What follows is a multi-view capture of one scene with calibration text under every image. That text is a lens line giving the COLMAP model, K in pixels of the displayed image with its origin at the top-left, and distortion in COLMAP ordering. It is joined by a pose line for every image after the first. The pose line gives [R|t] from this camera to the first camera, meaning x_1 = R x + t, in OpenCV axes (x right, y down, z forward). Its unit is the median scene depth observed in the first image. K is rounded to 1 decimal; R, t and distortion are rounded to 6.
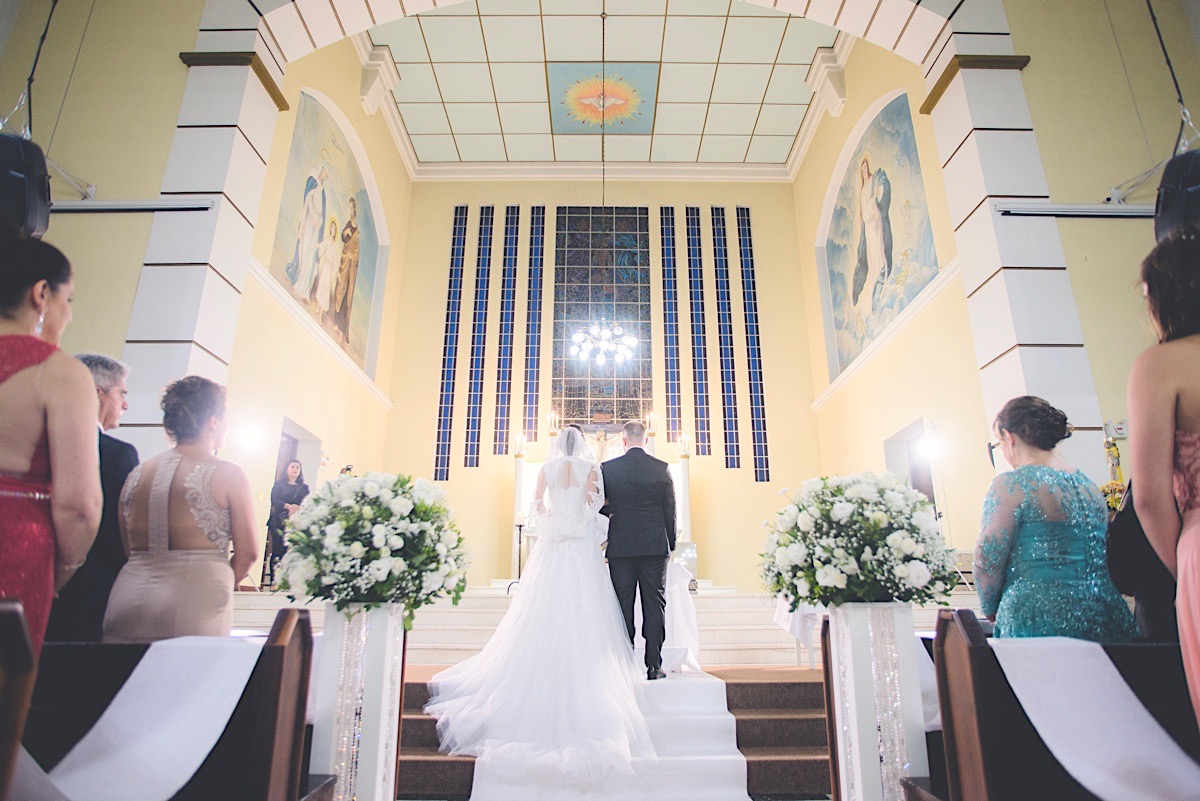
lens RADIAL K [[674.6, 0, 600.0], [0, 674.6, 400.5], [0, 0, 1]] dist [-0.004030, -0.000479]
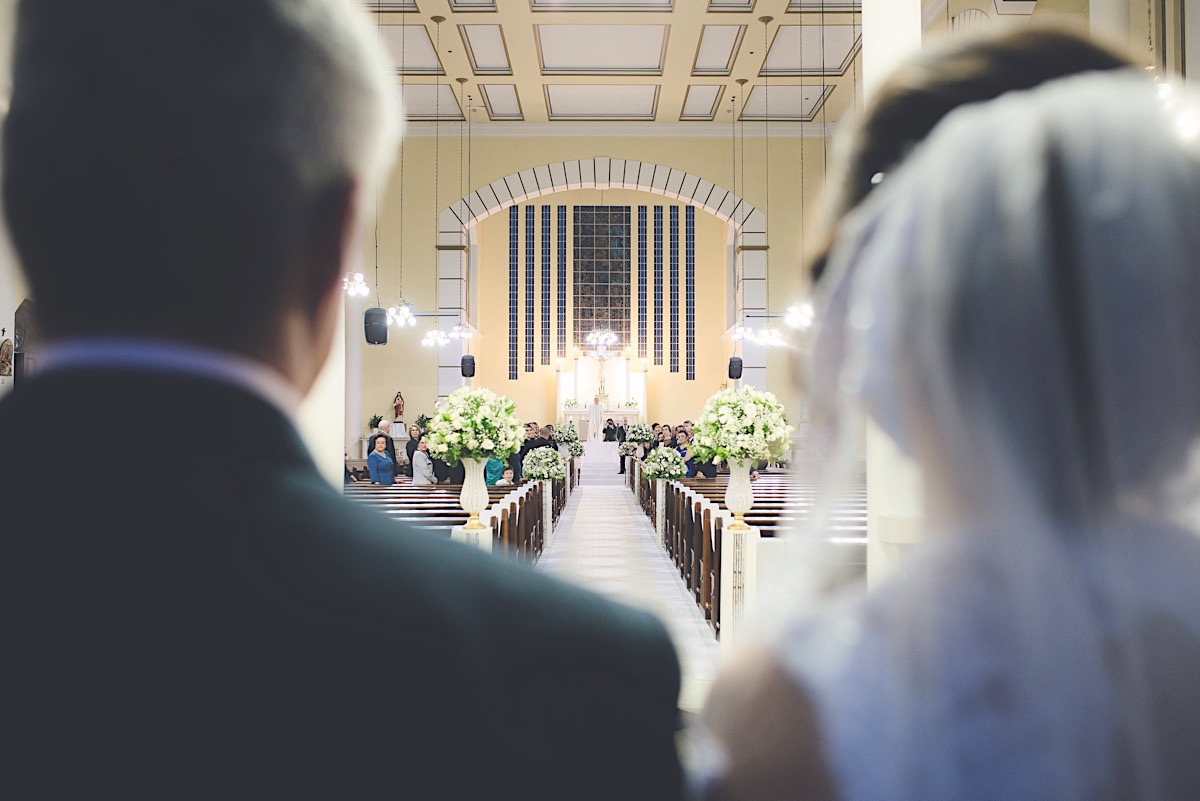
lens RADIAL K [[1145.7, 0, 600.0], [0, 1145.7, 400.5], [0, 0, 1]] dist [-0.013756, -0.003973]
pose [[0.999997, -0.001987, -0.001633, 0.002314], [0.002365, 0.960083, 0.279706, -0.620457], [0.001012, -0.279709, 0.960084, -1.783564]]
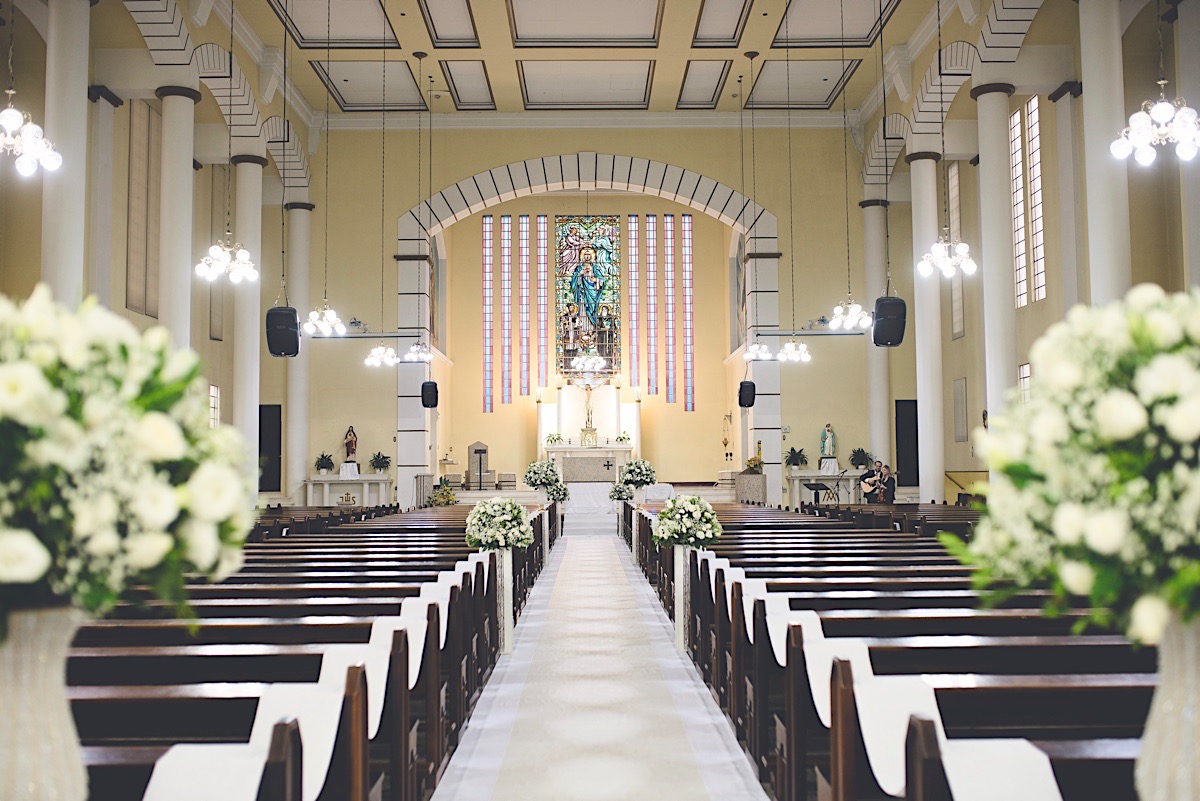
lens RADIAL K [[1145.7, 0, 600.0], [0, 1145.7, 400.5], [0, 0, 1]] dist [-0.013756, -0.003973]
pose [[0.999901, -0.010182, 0.009687, 0.002546], [0.007469, 0.968875, 0.247439, -0.519830], [-0.011905, -0.247342, 0.968855, -1.466143]]
